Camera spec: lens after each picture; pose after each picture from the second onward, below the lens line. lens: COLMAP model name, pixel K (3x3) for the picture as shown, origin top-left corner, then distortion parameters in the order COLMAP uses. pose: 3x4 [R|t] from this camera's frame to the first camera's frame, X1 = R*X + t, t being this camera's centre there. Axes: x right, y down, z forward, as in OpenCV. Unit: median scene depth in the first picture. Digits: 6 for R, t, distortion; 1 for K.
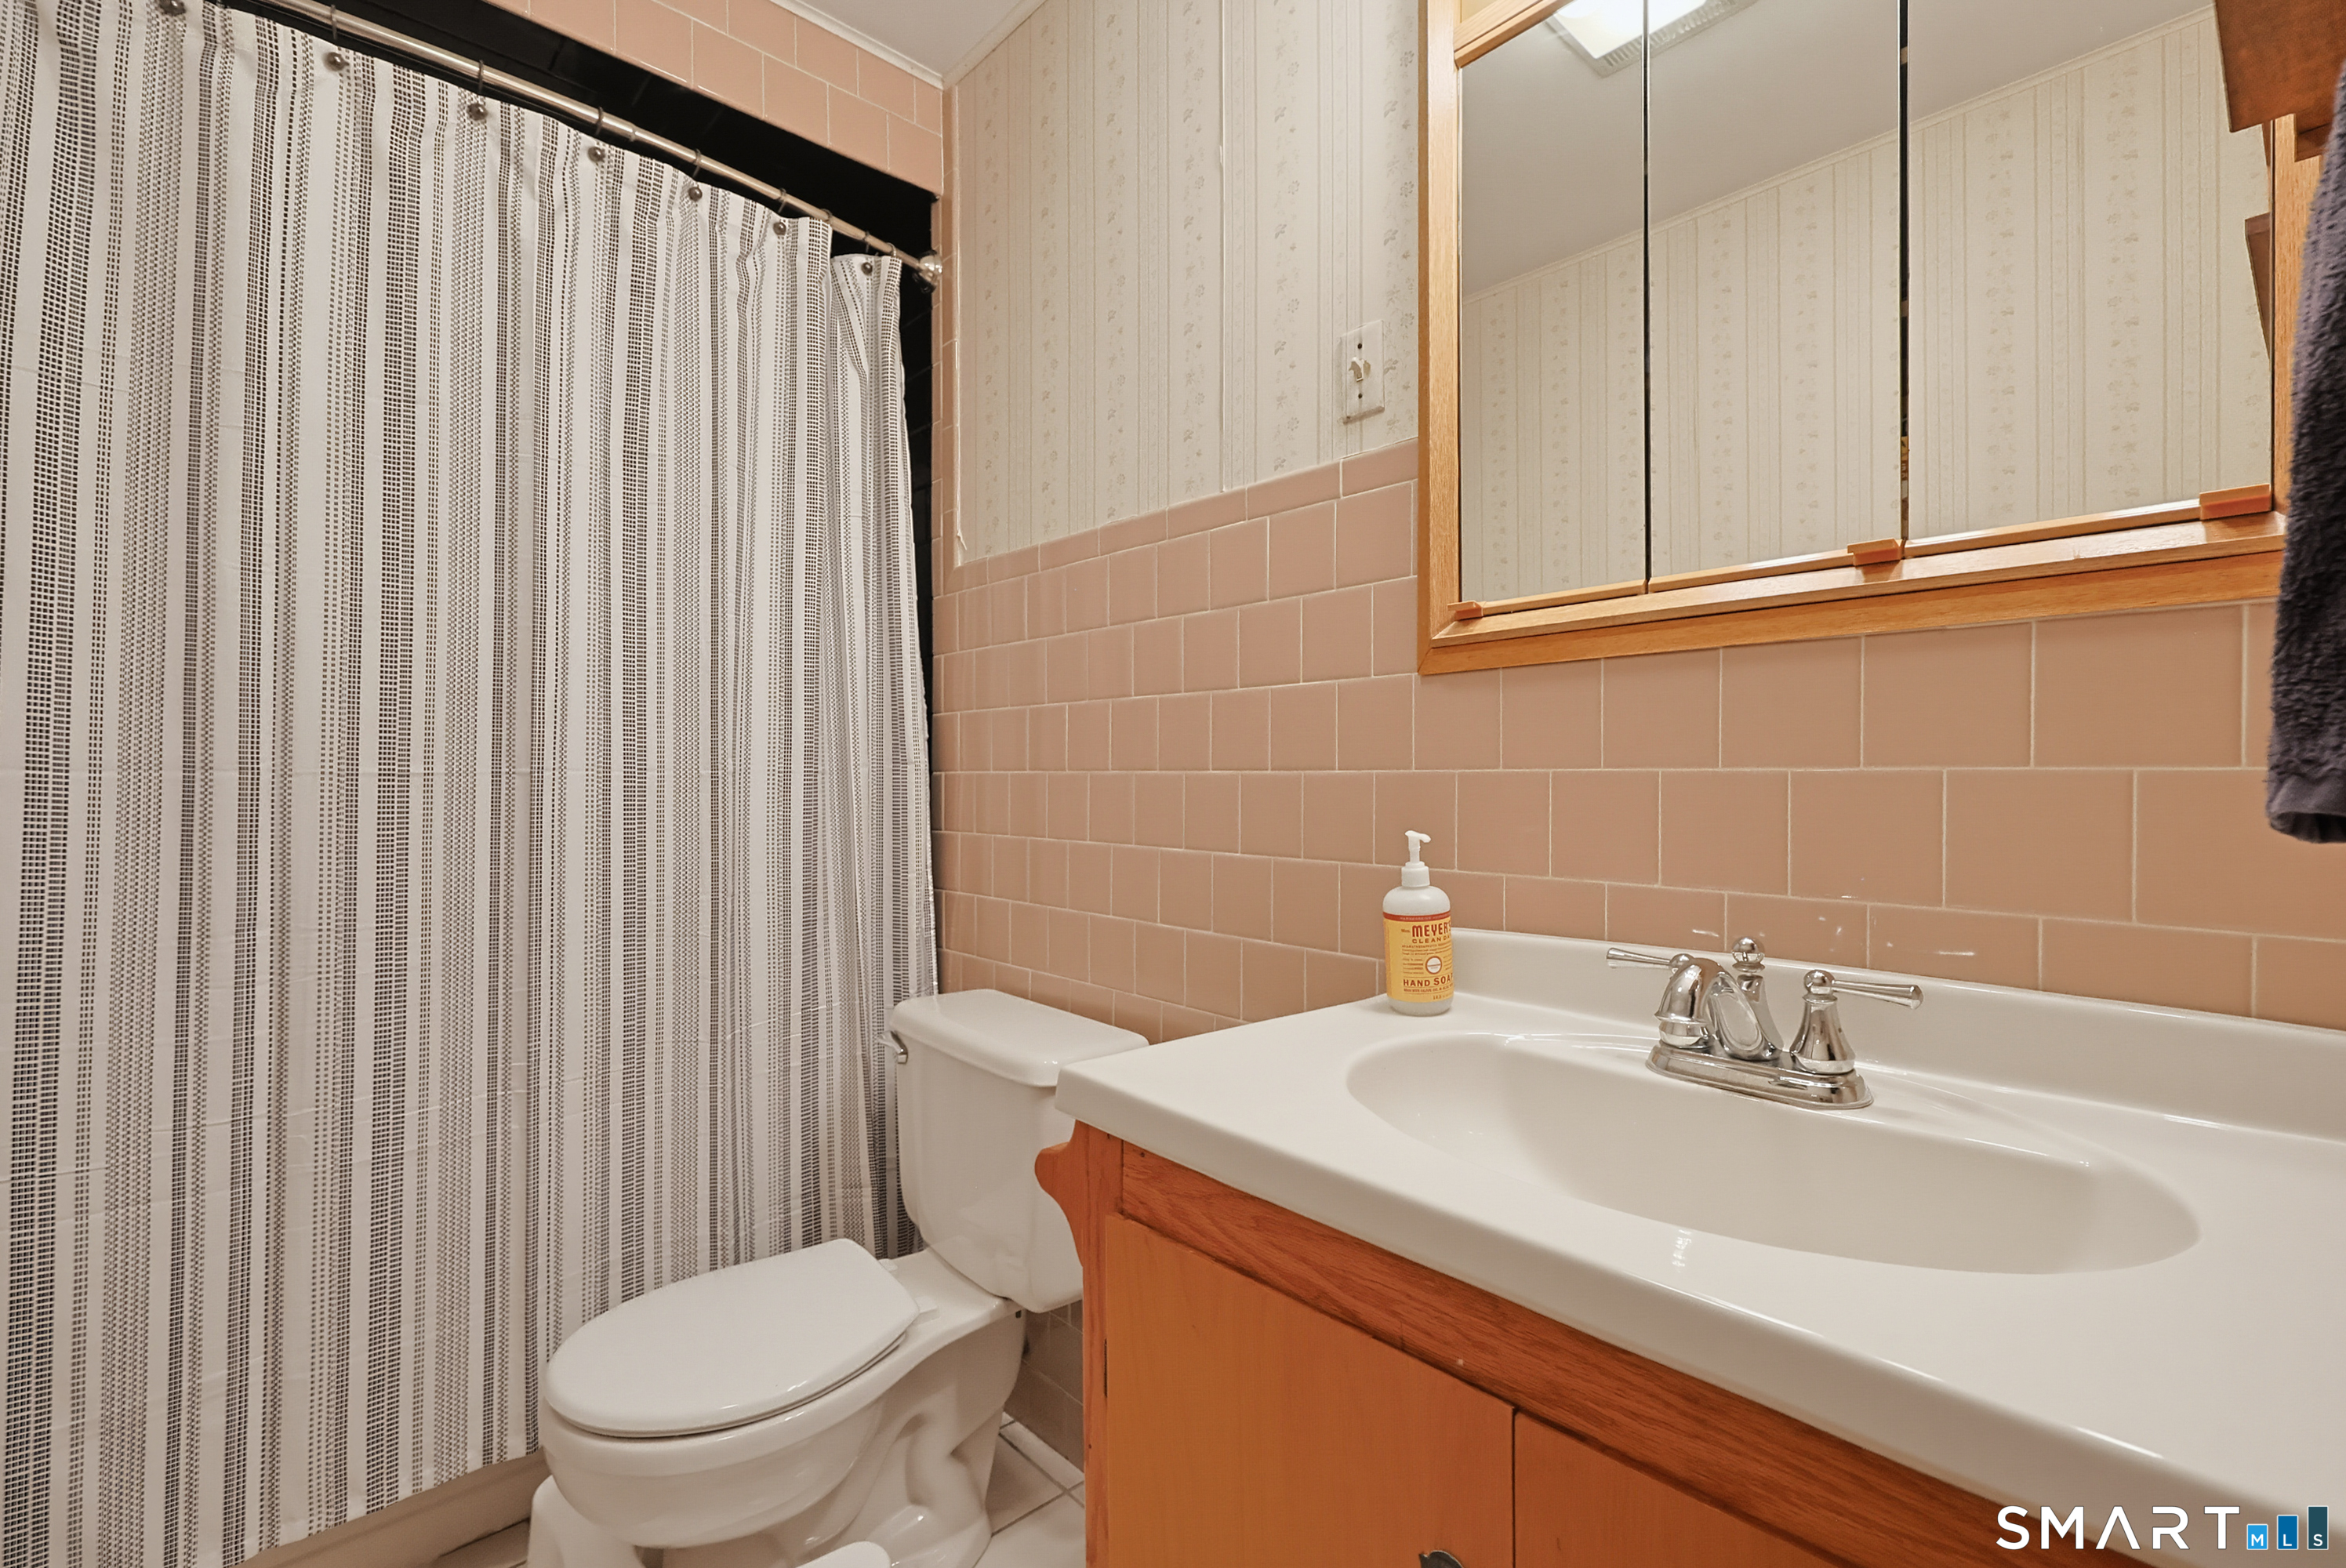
lens RADIAL K [[1007.0, 0, 1191.5], [0, 1007.0, 770.8], [0, 0, 1]] dist [-0.001096, -0.000376]
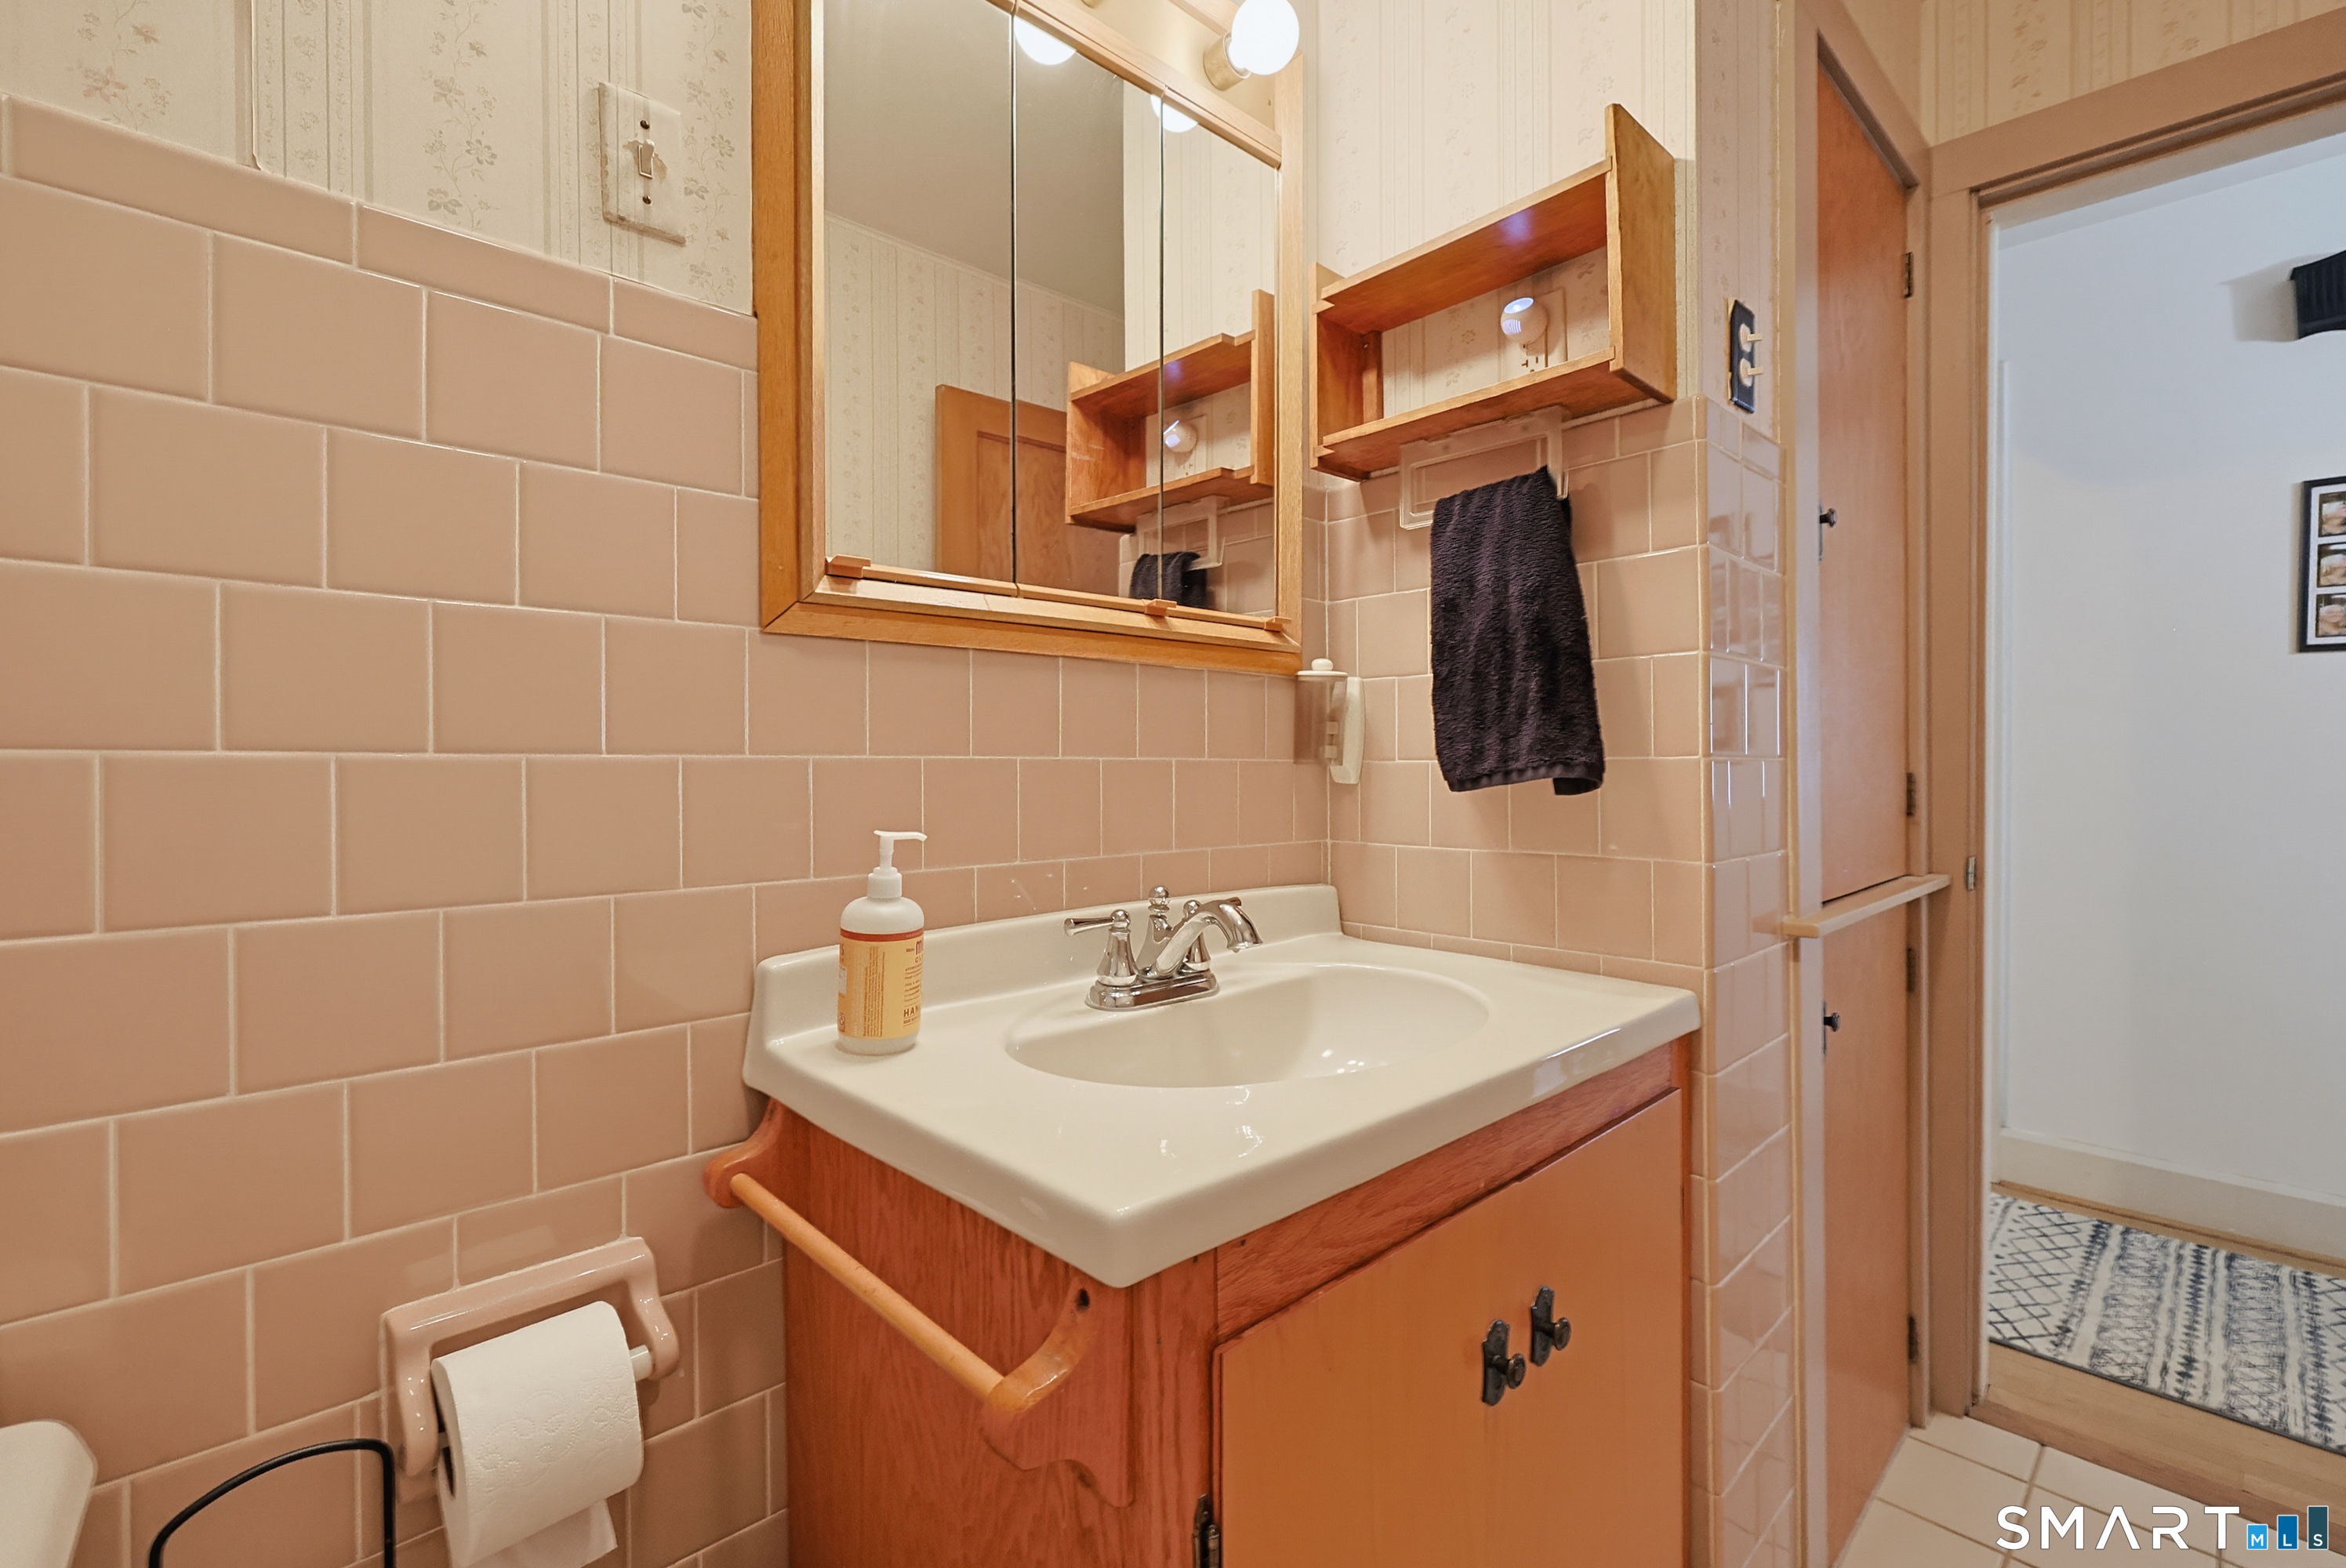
lens RADIAL K [[1007.0, 0, 1191.5], [0, 1007.0, 770.8], [0, 0, 1]] dist [-0.001096, -0.000376]
pose [[0.009898, -0.006668, 0.999929, -0.602071], [-0.004686, 0.999966, 0.006714, 0.004790], [-0.999940, -0.004752, 0.009866, 0.746049]]
